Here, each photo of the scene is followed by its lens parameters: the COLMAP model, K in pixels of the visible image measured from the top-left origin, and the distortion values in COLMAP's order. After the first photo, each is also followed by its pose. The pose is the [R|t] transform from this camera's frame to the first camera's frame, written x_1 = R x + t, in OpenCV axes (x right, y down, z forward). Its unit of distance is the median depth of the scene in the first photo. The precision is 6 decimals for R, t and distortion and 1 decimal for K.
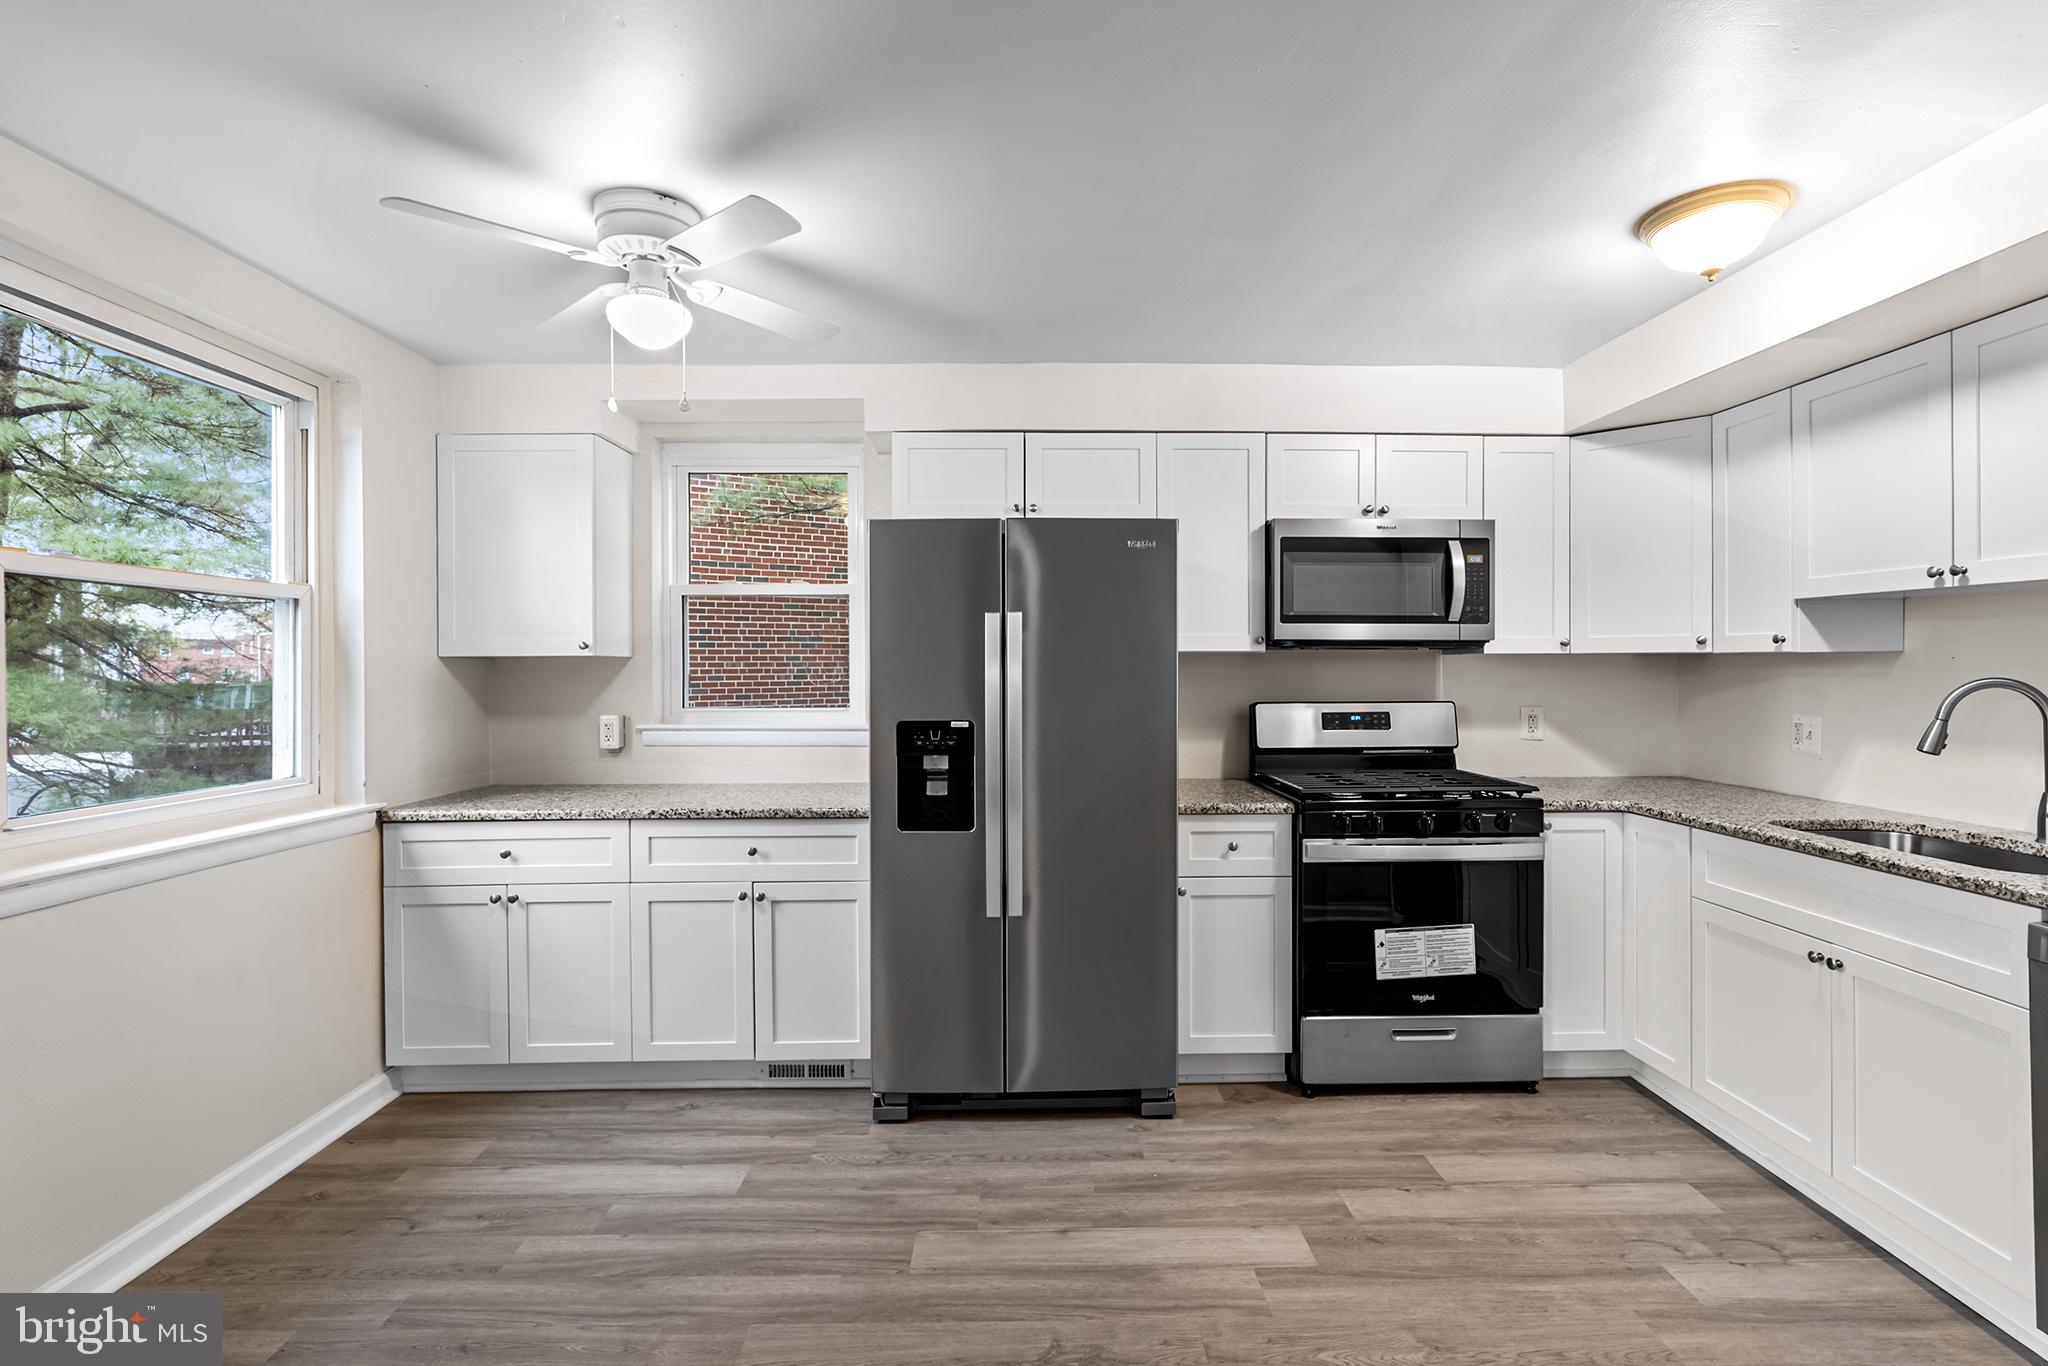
lens RADIAL K [[931.1, 0, 1020.2], [0, 931.1, 675.3], [0, 0, 1]] dist [0.002509, -0.000571]
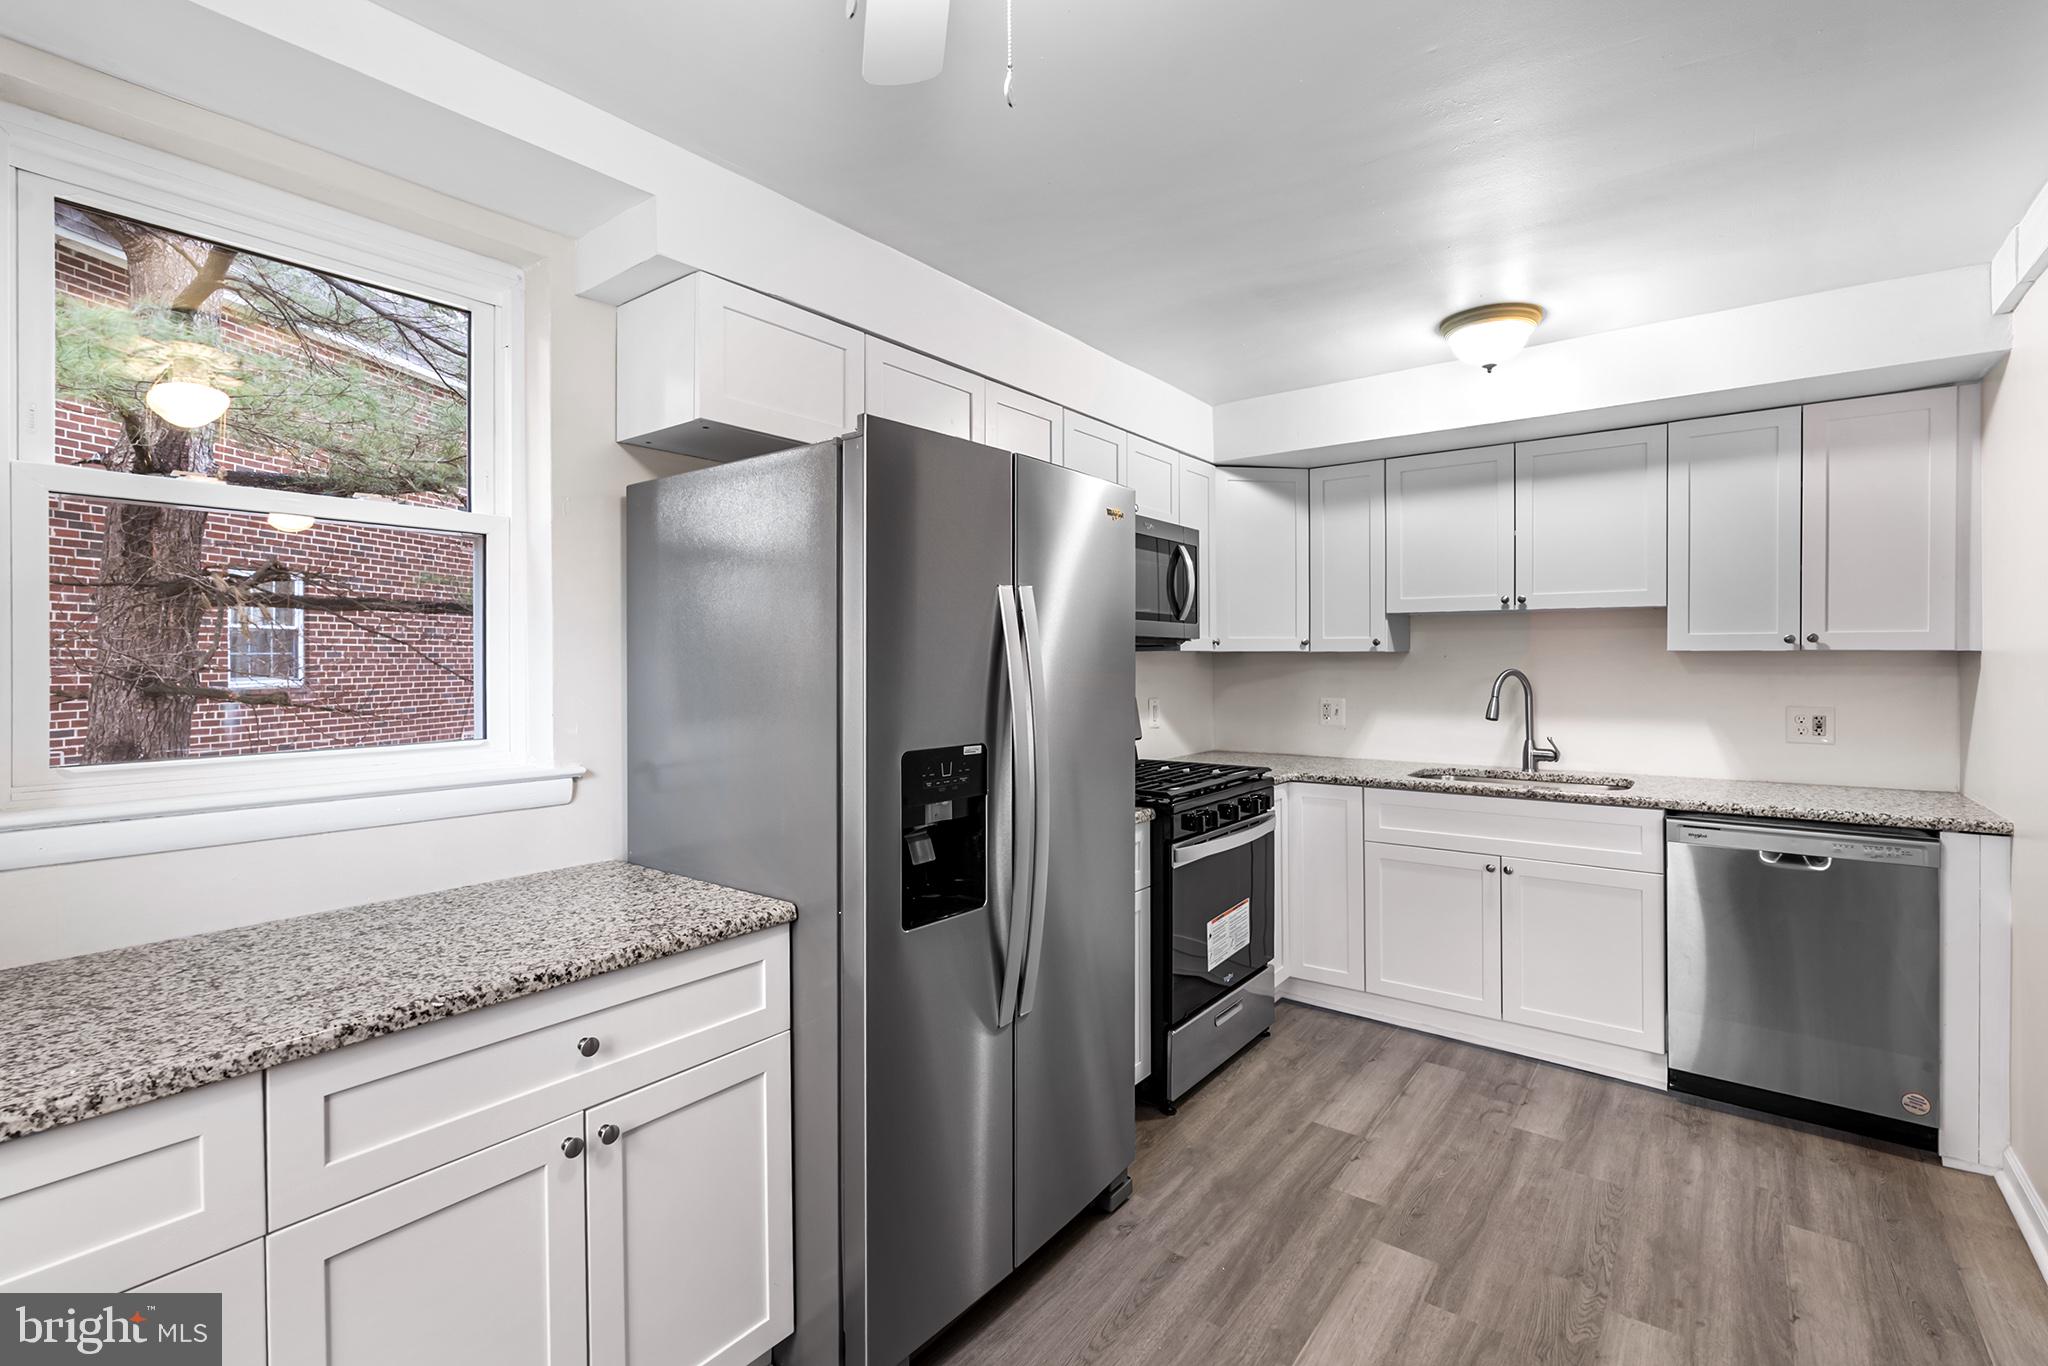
lens RADIAL K [[931.1, 0, 1019.1], [0, 931.1, 669.4], [0, 0, 1]] dist [0.002509, -0.000571]
pose [[0.616193, -0.005781, 0.787574, -0.566185], [0.008012, 0.999967, 0.001071, -0.004712], [-0.787554, 0.005650, 0.616220, 0.565019]]
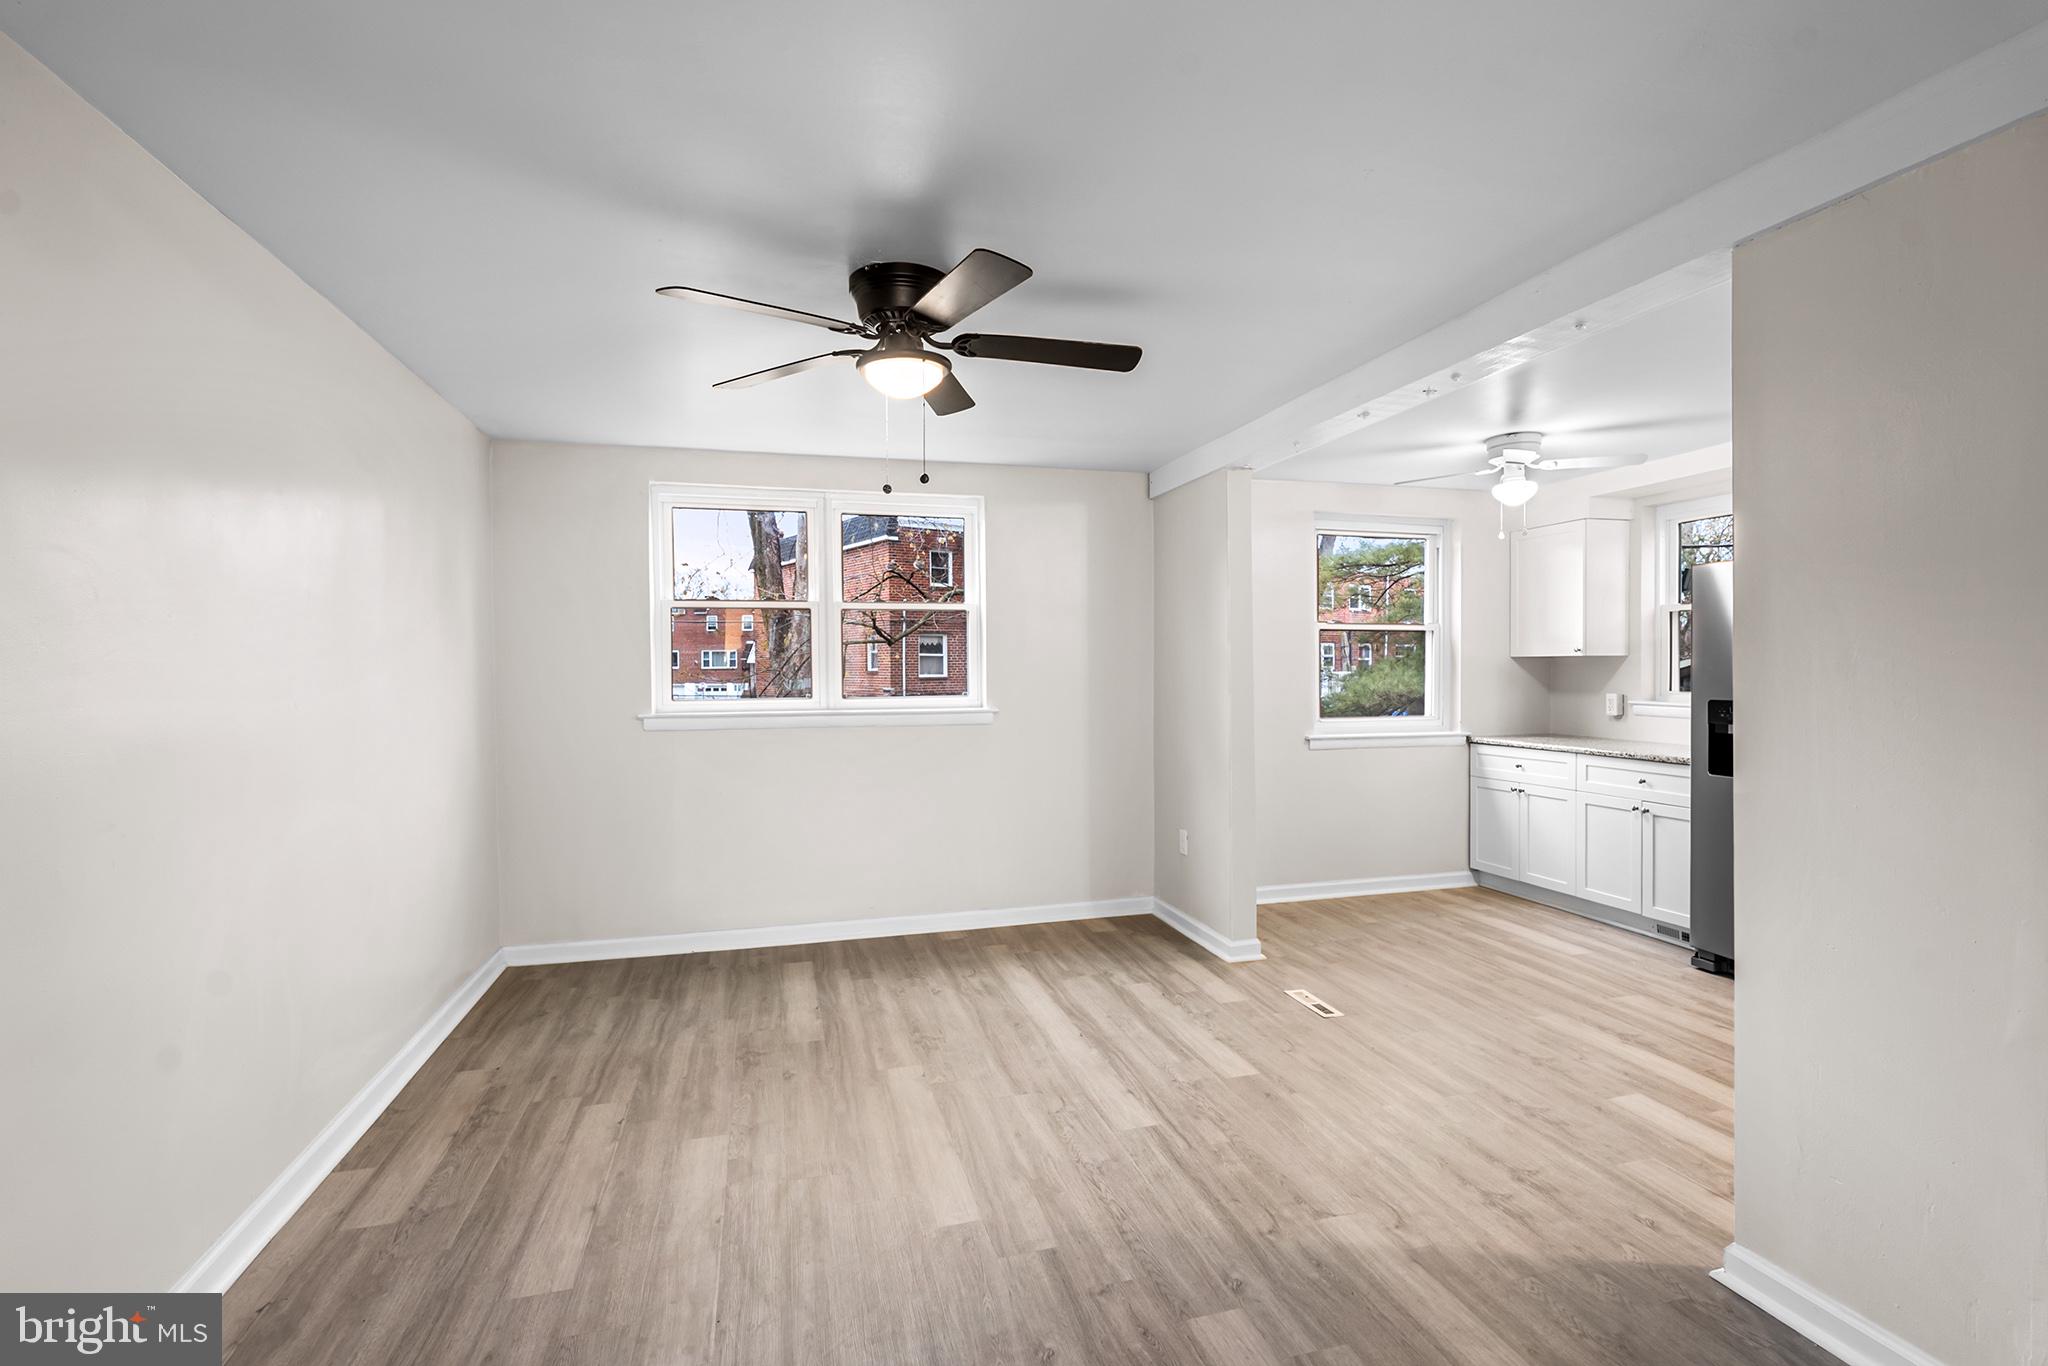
lens RADIAL K [[931.1, 0, 1033.9], [0, 931.1, 670.5], [0, 0, 1]] dist [0.002509, -0.000571]
pose [[0.271028, 0.011267, -0.962506, 1.009157], [-0.003955, 0.999936, 0.010591, -0.009829], [0.962563, 0.000937, 0.271055, -0.436126]]
